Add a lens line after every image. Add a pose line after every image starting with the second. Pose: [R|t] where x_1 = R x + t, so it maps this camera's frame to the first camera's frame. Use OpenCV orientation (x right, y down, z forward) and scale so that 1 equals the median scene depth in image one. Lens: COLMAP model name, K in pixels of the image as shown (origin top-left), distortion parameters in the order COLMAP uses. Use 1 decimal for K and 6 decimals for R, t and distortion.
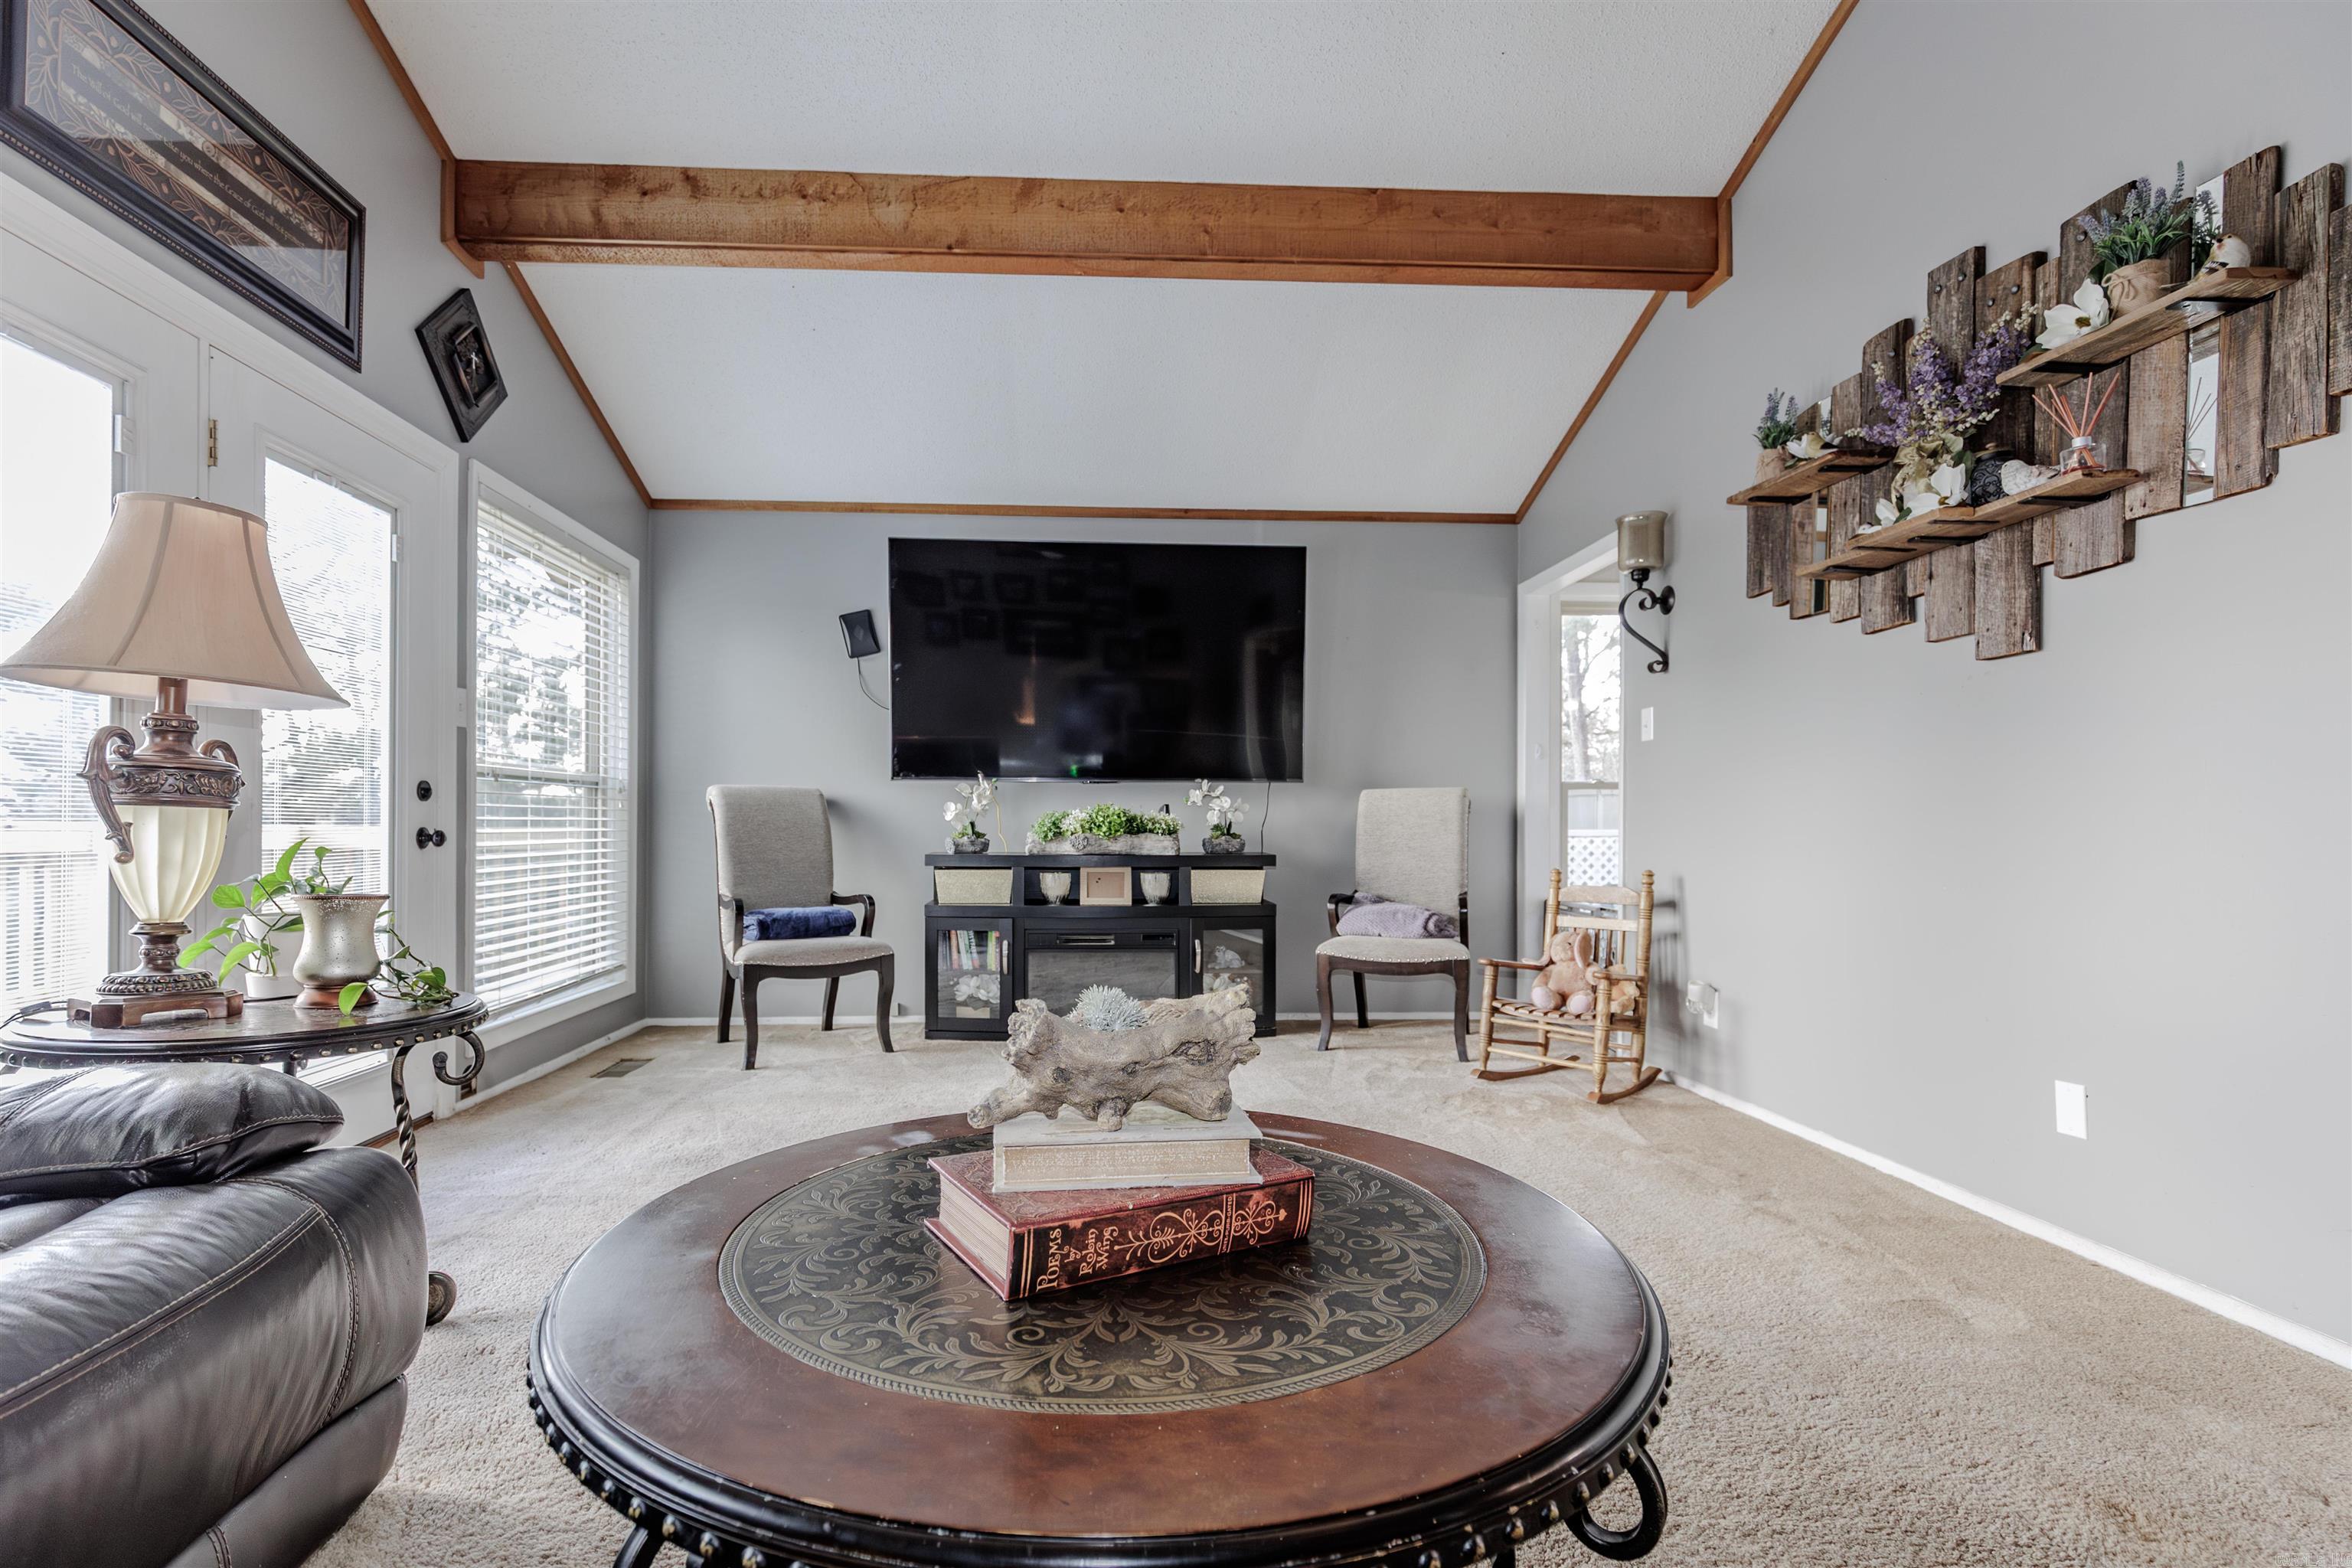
lens RADIAL K [[1084.3, 0, 1130.5], [0, 1084.3, 825.8], [0, 0, 1]] dist [0.002822, -0.000251]
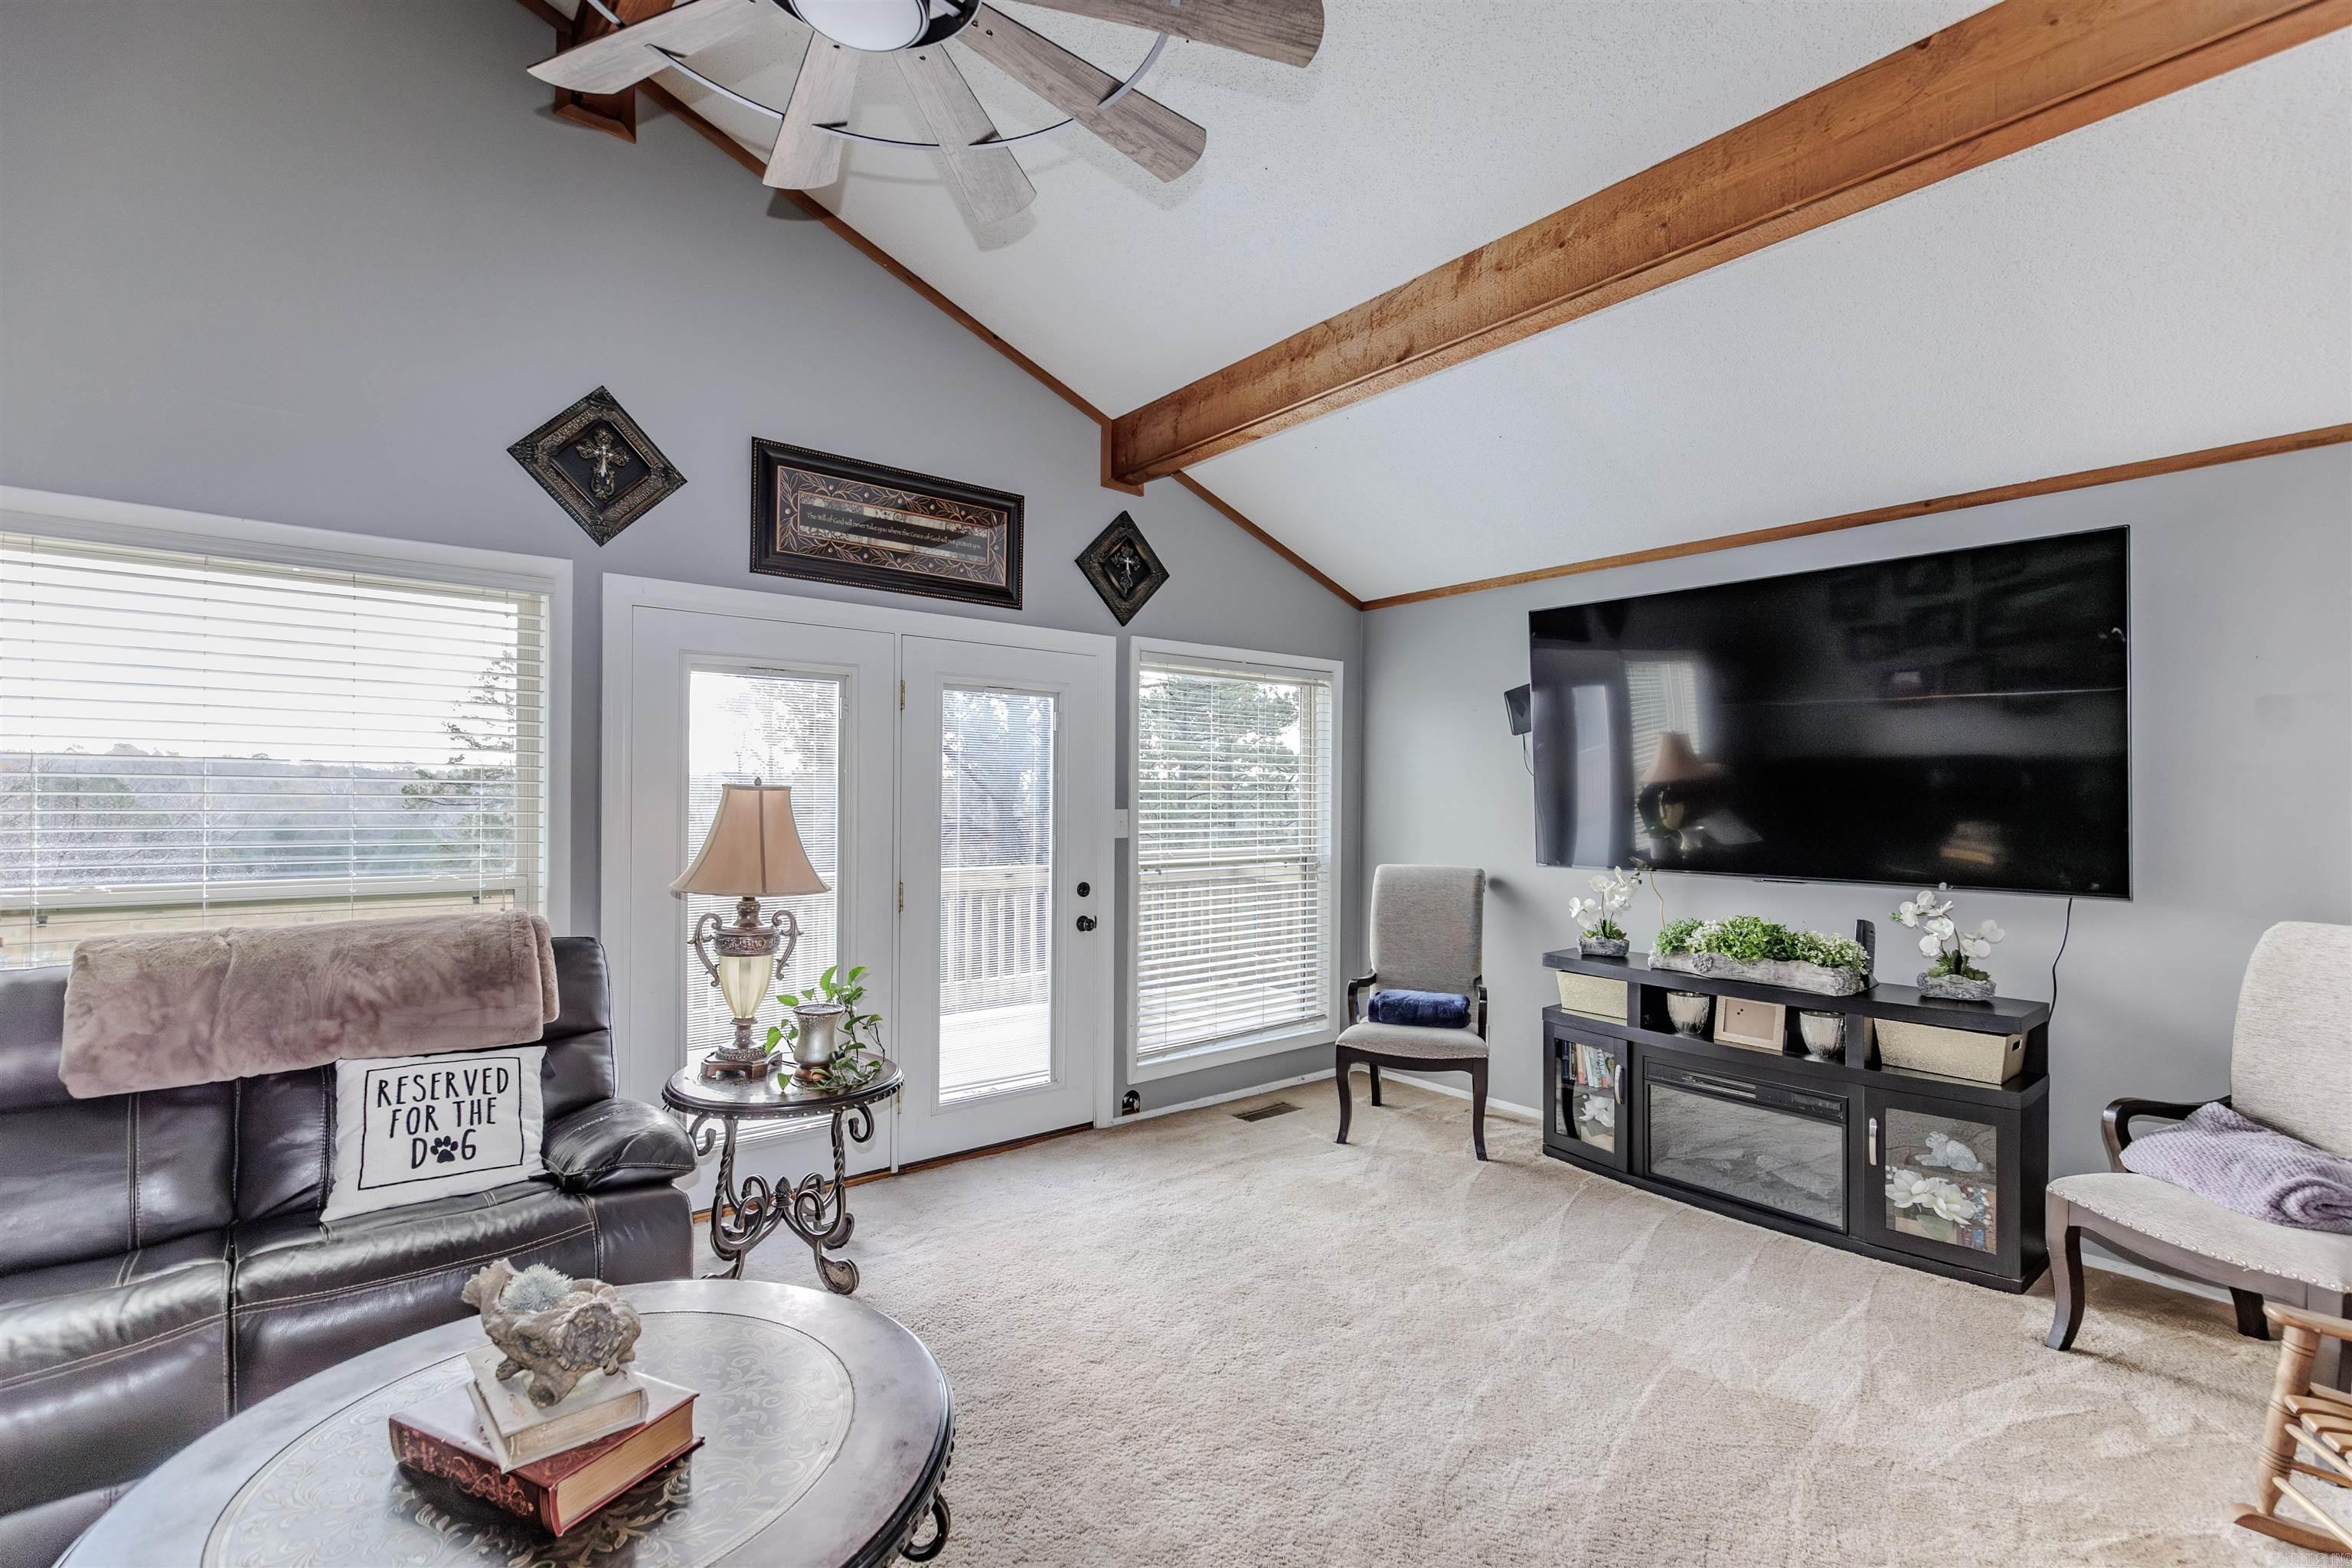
lens RADIAL K [[1073.1, 0, 1191.5], [0, 1073.1, 787.0], [0, 0, 1]] dist [0.002804, 0.000232]
pose [[0.583680, -0.001409, -0.811982, 0.399352], [-0.003686, 0.999984, -0.004385, -0.116363], [0.811975, 0.005553, 0.583666, 0.231558]]
